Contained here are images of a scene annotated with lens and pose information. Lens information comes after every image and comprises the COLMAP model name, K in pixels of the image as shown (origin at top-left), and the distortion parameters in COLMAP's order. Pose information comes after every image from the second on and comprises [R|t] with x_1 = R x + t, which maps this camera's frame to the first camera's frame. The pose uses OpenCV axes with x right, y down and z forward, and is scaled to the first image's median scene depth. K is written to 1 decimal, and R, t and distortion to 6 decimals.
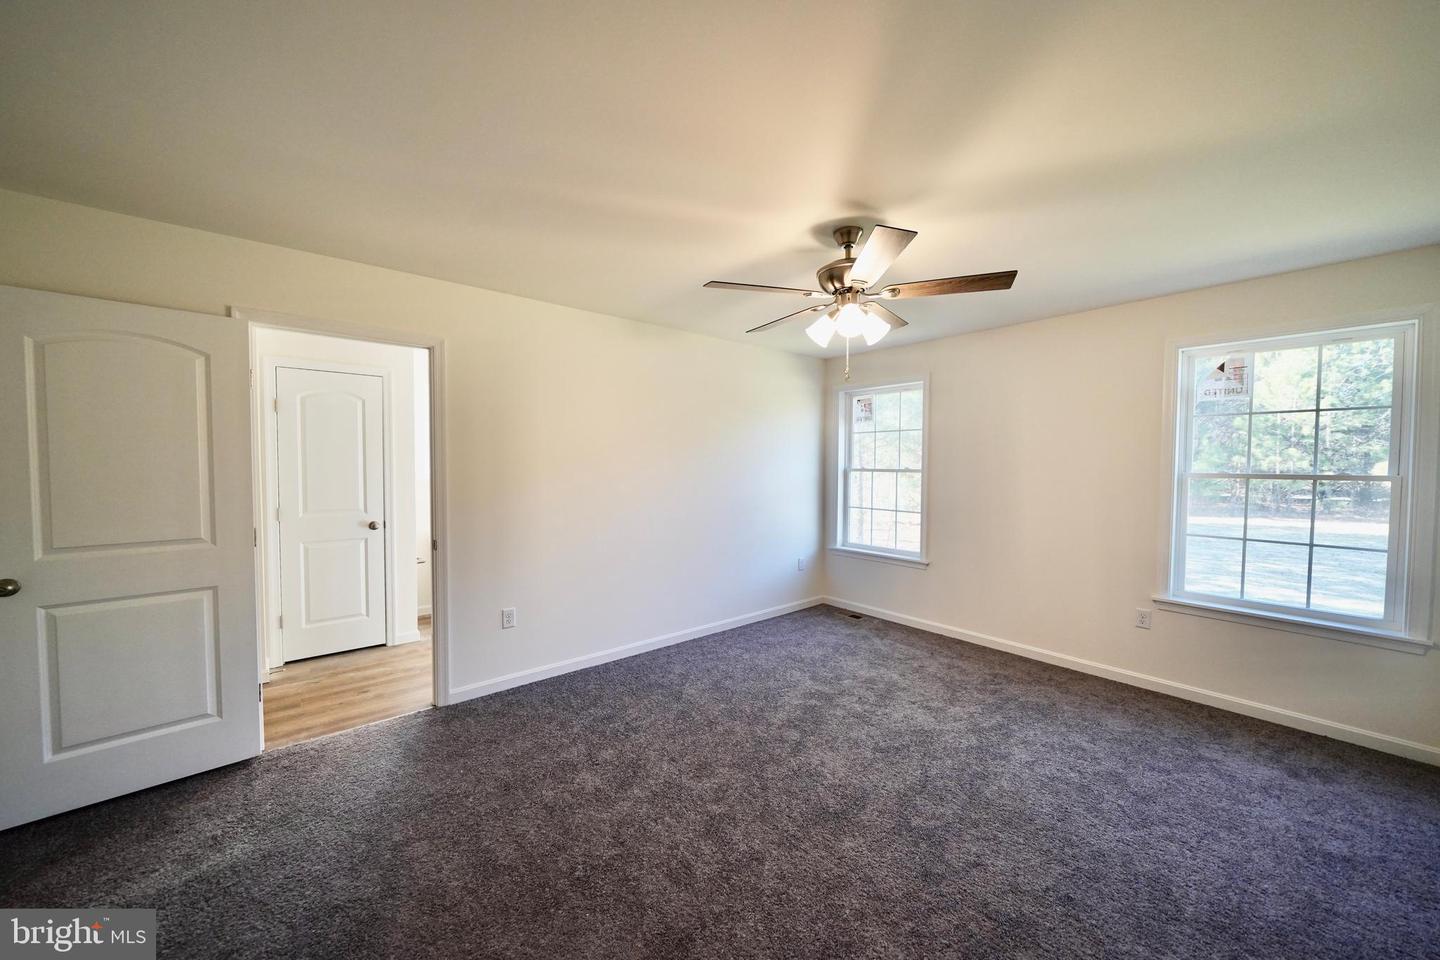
lens RADIAL K [[496.3, 0, 720.0], [0, 496.3, 480.0], [0, 0, 1]] dist [-0.006570, 0.000159]
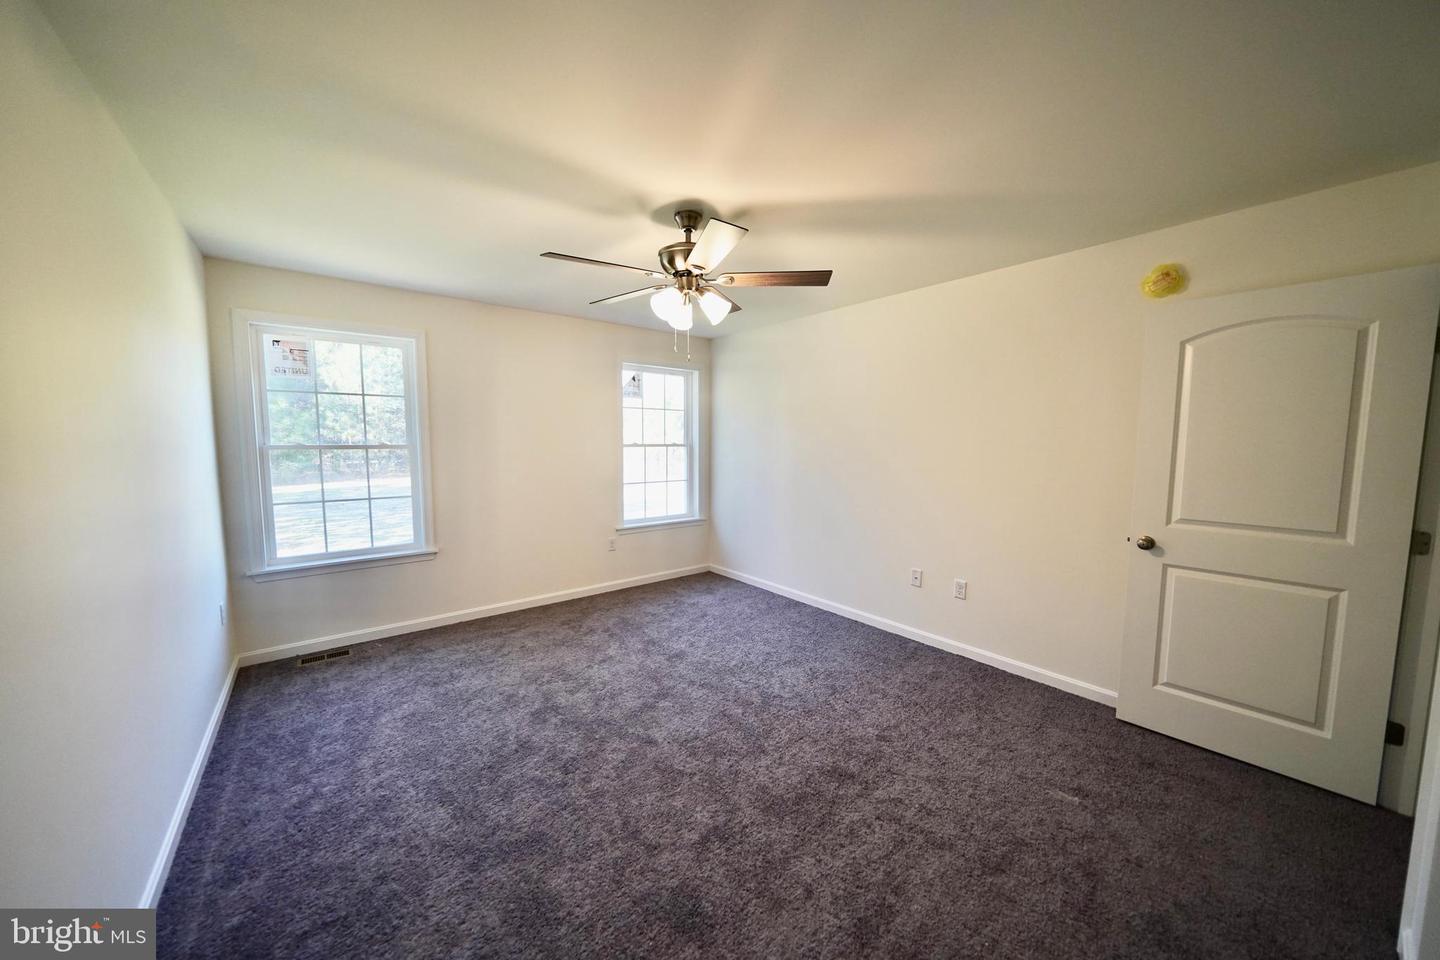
lens RADIAL K [[480.9, 0, 720.0], [0, 480.9, 480.0], [0, 0, 1]] dist [-0.008426, 0.000014]
pose [[0.042412, -0.088656, 0.995159, -0.547796], [0.029922, 0.995721, 0.087431, -0.024541], [-0.998652, 0.026069, 0.044883, 0.630257]]
